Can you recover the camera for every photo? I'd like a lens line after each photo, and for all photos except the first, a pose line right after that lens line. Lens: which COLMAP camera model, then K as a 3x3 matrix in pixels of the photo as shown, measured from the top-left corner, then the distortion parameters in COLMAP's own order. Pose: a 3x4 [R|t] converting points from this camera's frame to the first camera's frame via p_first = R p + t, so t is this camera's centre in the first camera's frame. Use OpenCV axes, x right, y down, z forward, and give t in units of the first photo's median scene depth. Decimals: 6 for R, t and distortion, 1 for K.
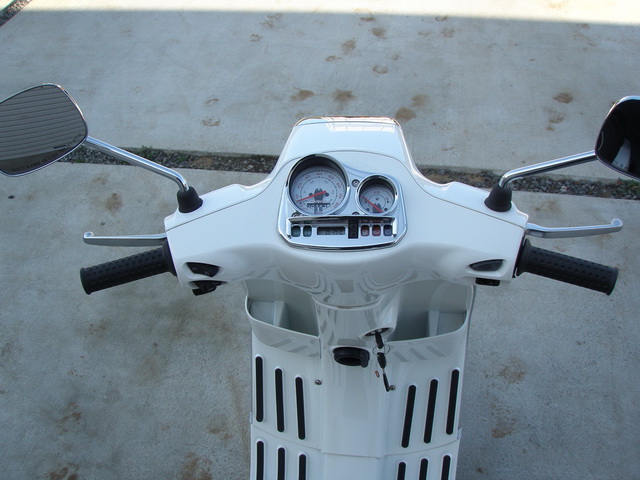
lens RADIAL K [[709.6, 0, 314.2], [0, 709.6, 254.2], [0, 0, 1]] dist [-0.215673, 0.209151]
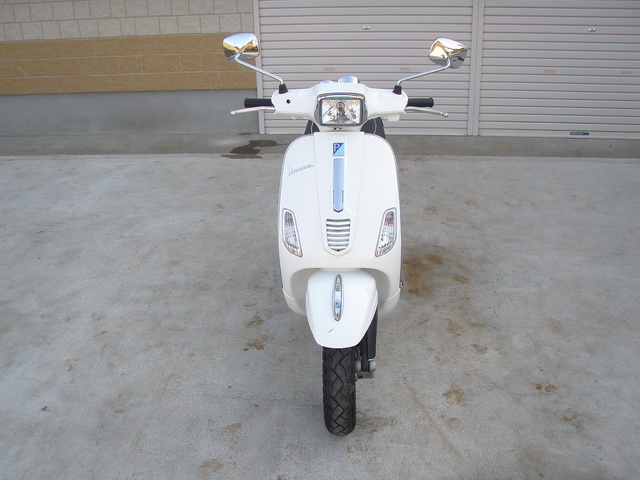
lens RADIAL K [[709.6, 0, 314.2], [0, 709.6, 254.2], [0, 0, 1]] dist [-0.215673, 0.209151]
pose [[-0.995575, 0.090375, -0.025744, 0.115876], [0.011570, 0.389763, 0.920843, -1.019258], [0.093255, 0.916470, -0.389084, 1.149198]]
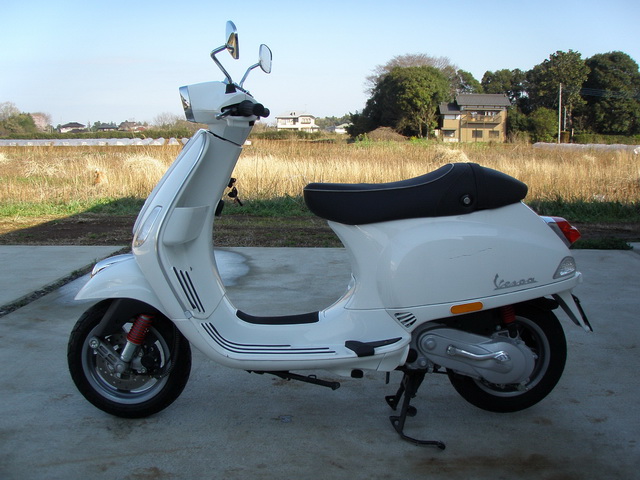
lens RADIAL K [[709.6, 0, 314.2], [0, 709.6, 254.2], [0, 0, 1]] dist [-0.215673, 0.209151]
pose [[-0.105700, -0.119775, 0.987158, -1.124179], [0.666990, 0.727746, 0.159717, 0.058688], [-0.737531, 0.675307, 0.002966, 0.515528]]
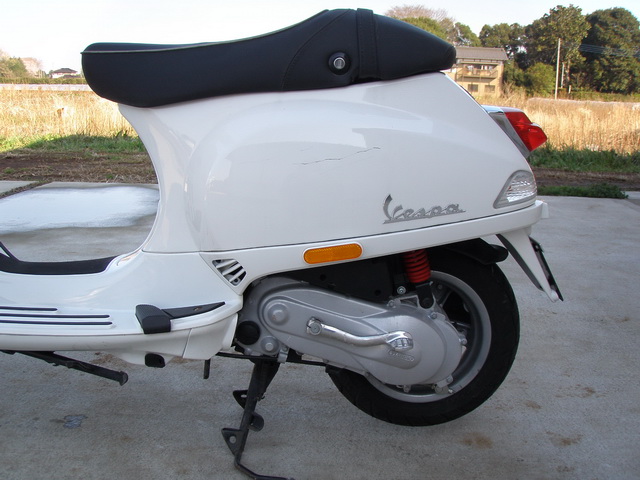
lens RADIAL K [[709.6, 0, 314.2], [0, 709.6, 254.2], [0, 0, 1]] dist [-0.215673, 0.209151]
pose [[-0.112901, -0.188609, 0.975541, -0.701482], [0.648620, 0.729772, 0.216159, 0.297105], [-0.752692, 0.657160, 0.039944, 0.393849]]
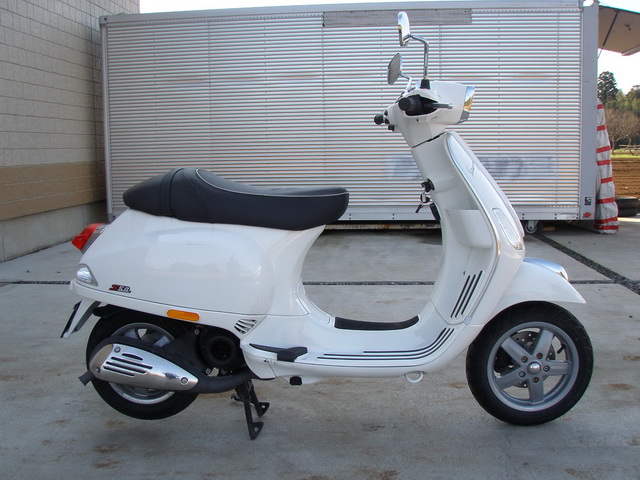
lens RADIAL K [[709.6, 0, 314.2], [0, 709.6, 254.2], [0, 0, 1]] dist [-0.215673, 0.209151]
pose [[0.085462, 0.186342, -0.978761, 1.118994], [-0.655043, 0.750713, 0.085729, 0.165304], [0.750743, 0.633804, 0.186219, 0.273662]]
